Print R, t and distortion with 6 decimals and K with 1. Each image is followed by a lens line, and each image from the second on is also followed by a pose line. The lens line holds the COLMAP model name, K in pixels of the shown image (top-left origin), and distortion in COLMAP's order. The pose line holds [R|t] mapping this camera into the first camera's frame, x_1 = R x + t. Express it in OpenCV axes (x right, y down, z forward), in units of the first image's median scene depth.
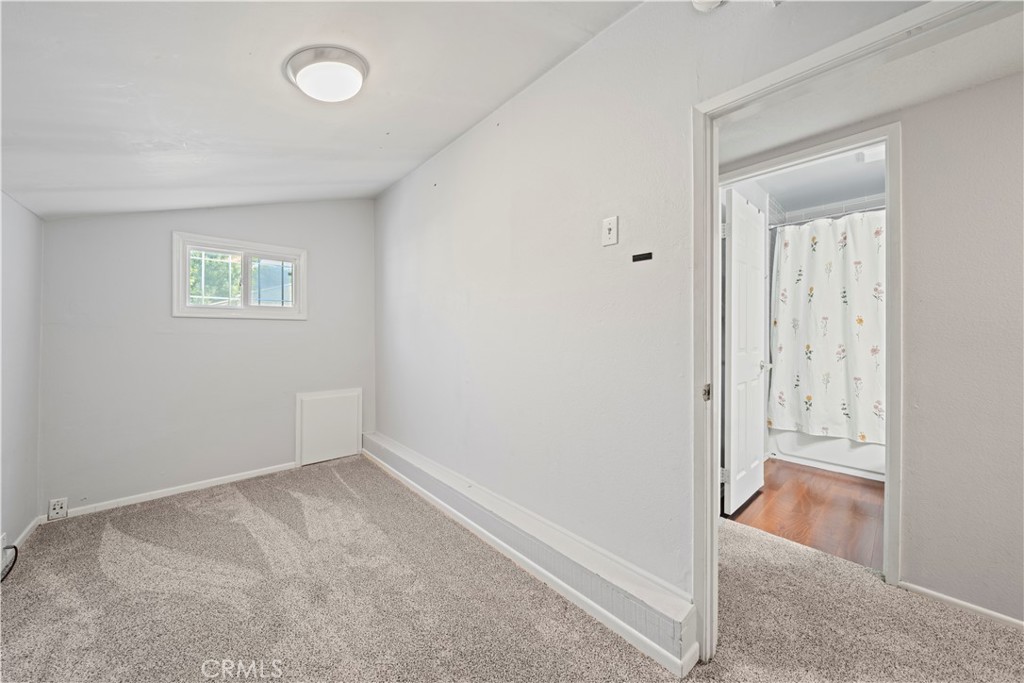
lens RADIAL K [[353.8, 0, 507.9], [0, 353.8, 333.4], [0, 0, 1]] dist [-0.005112, 0.000450]
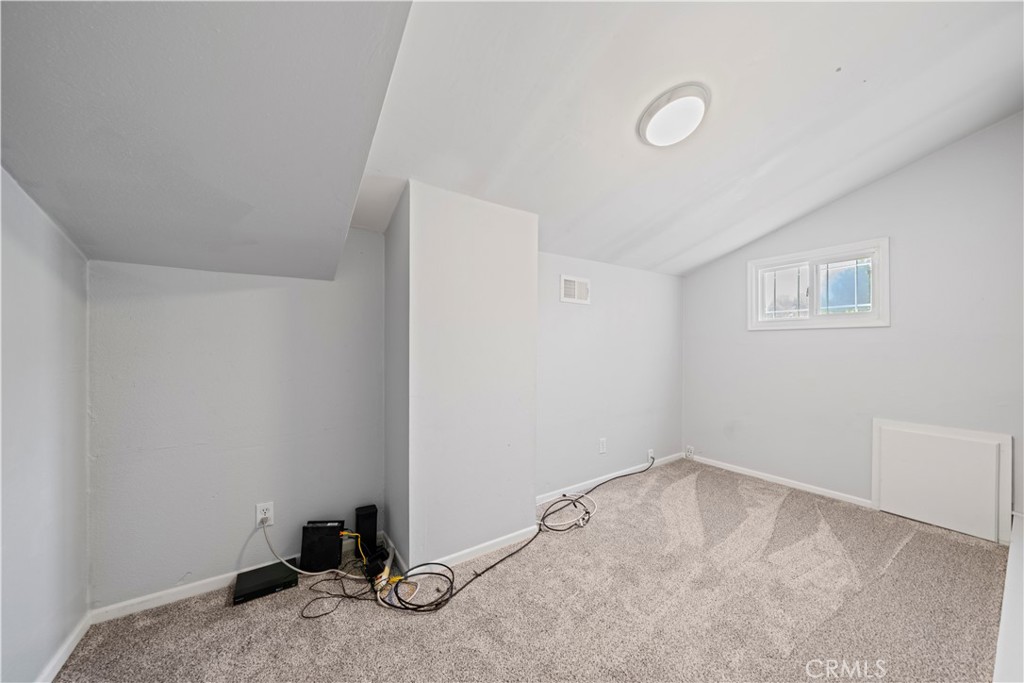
lens RADIAL K [[353.8, 0, 508.8], [0, 353.8, 345.8], [0, 0, 1]] dist [-0.005112, 0.000450]
pose [[-0.137192, 0.003226, -0.990539, 0.404073], [-0.000596, 0.999994, 0.003339, 0.002931], [0.990544, 0.001048, -0.137189, 0.357923]]
